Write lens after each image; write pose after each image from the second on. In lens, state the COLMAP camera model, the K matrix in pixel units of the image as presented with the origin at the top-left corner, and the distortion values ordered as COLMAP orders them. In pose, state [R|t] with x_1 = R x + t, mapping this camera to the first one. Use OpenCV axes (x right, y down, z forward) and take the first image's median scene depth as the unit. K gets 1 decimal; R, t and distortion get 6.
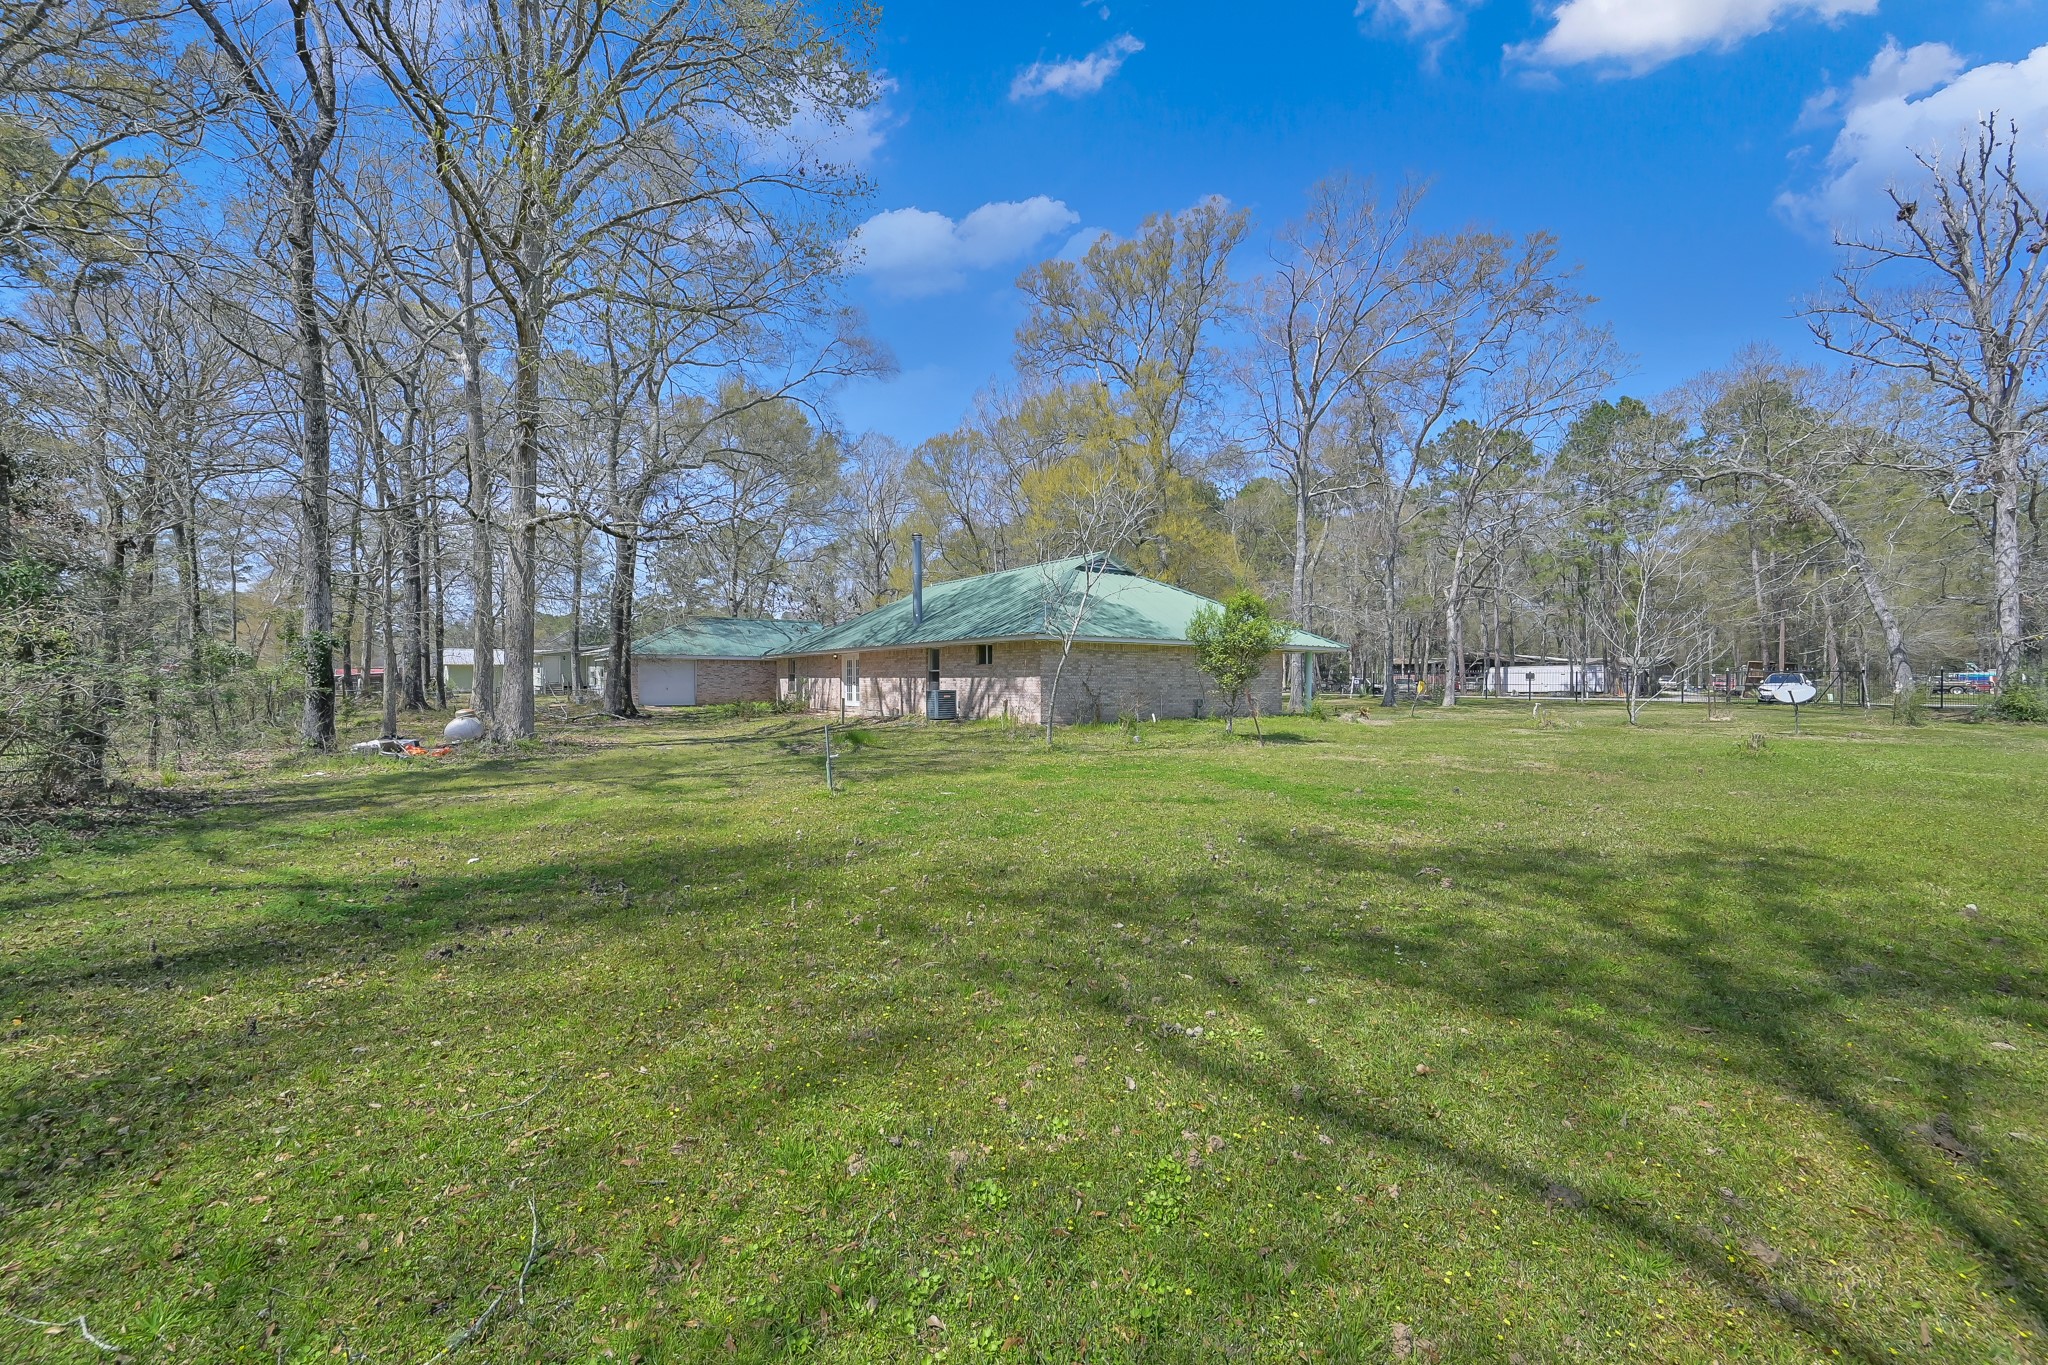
lens RADIAL K [[817.4, 0, 1030.5], [0, 817.4, 681.5], [0, 0, 1]] dist [0.001318, -0.000067]
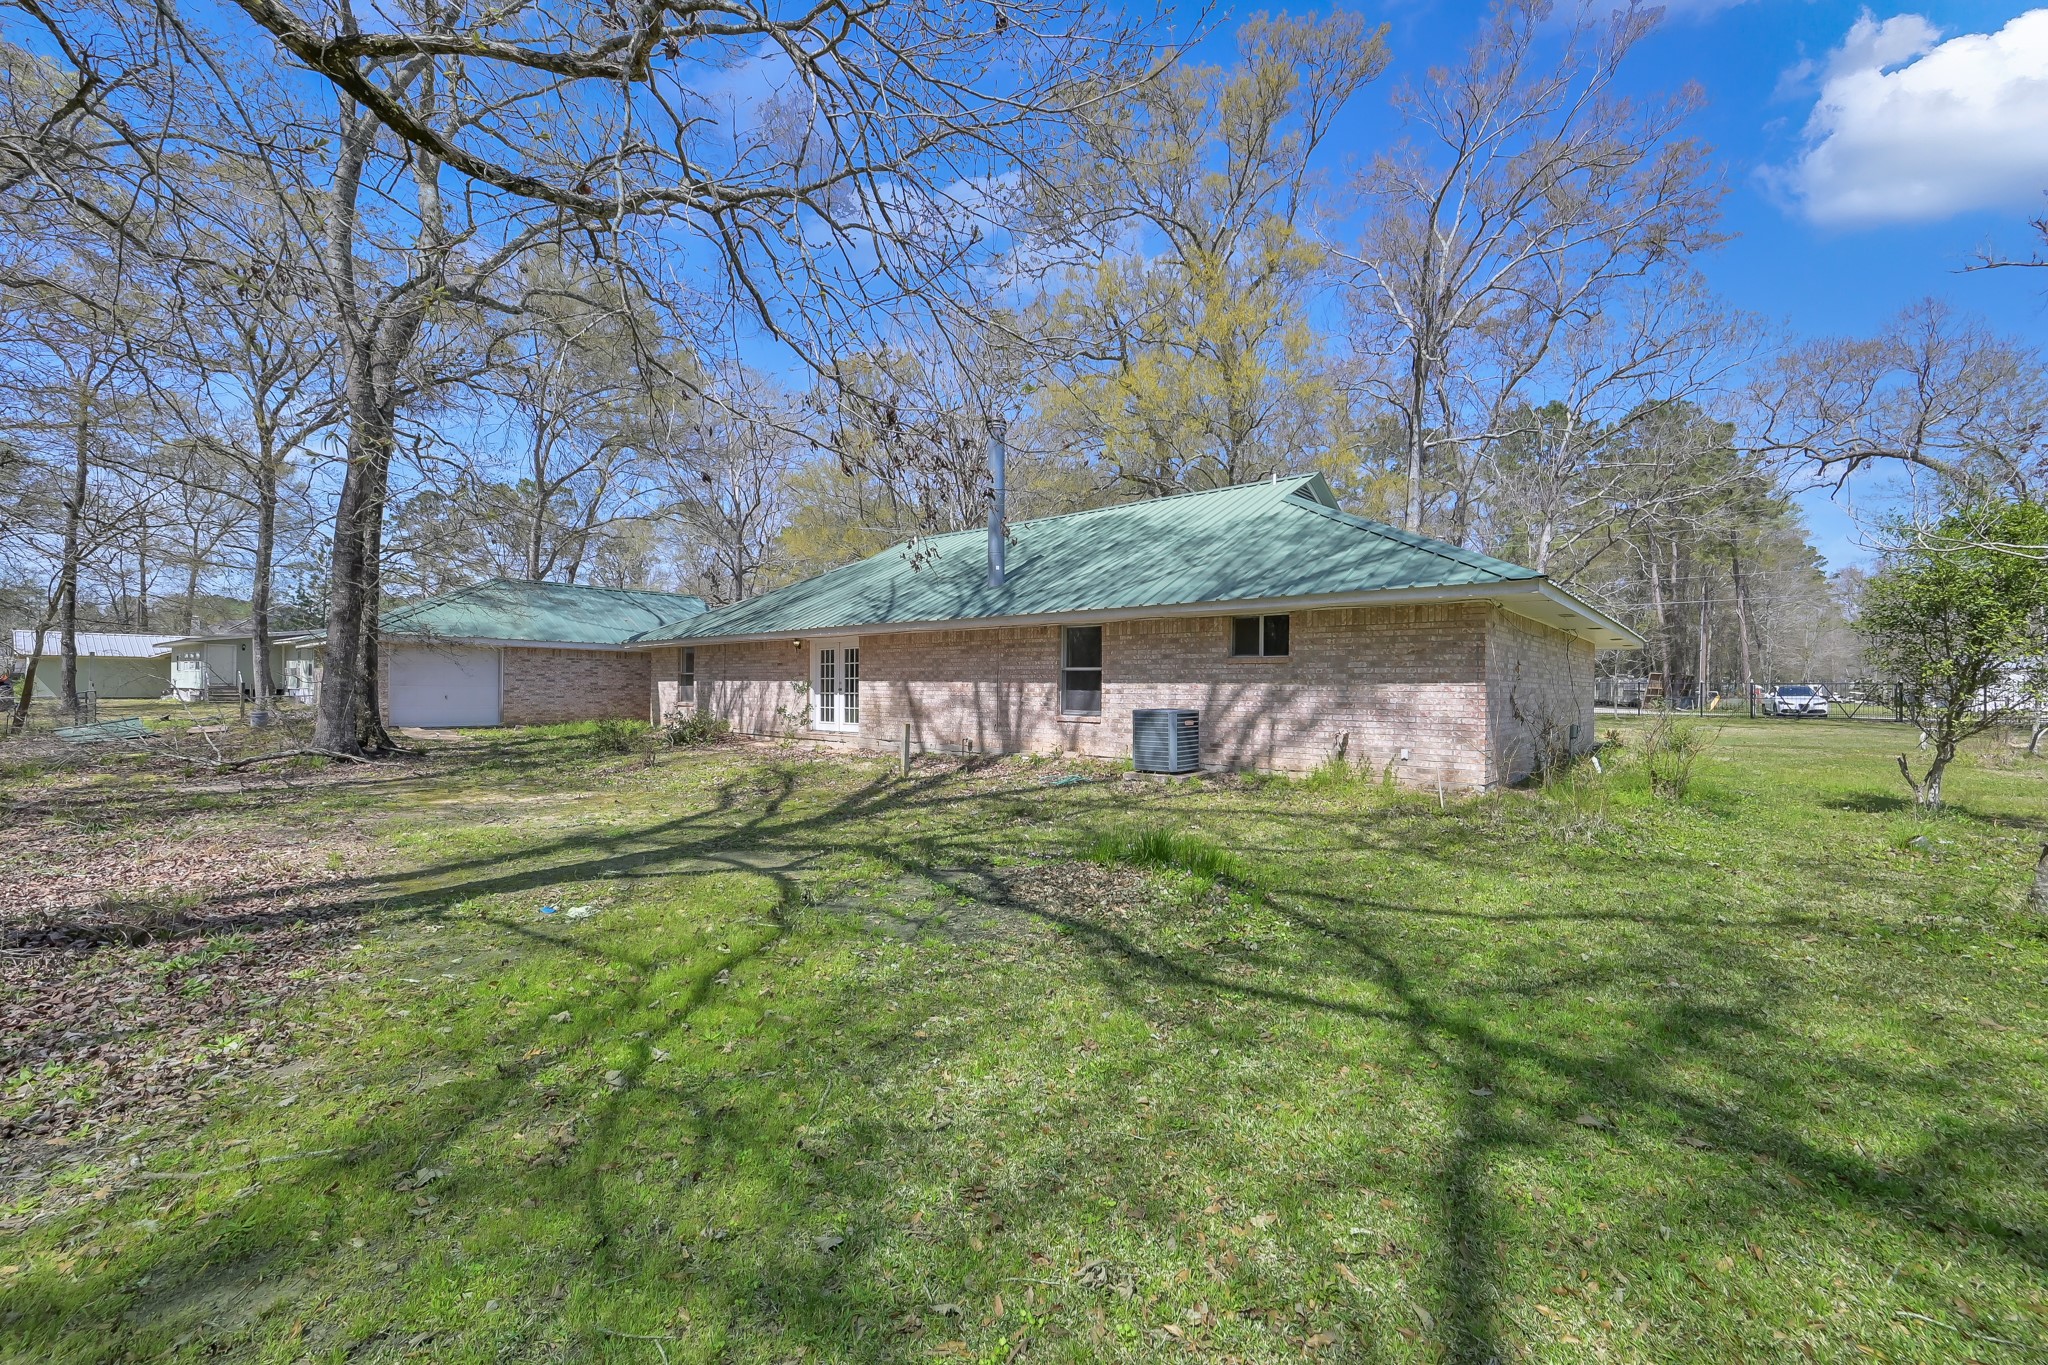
lens RADIAL K [[801.9, 0, 1034.0], [0, 801.9, 684.2], [0, 0, 1]] dist [0.000172, 0.000123]
pose [[0.968417, 0.008187, 0.249201, -0.221400], [-0.007164, 0.999962, -0.005011, -0.000566], [-0.249232, 0.003067, 0.968439, 0.421742]]
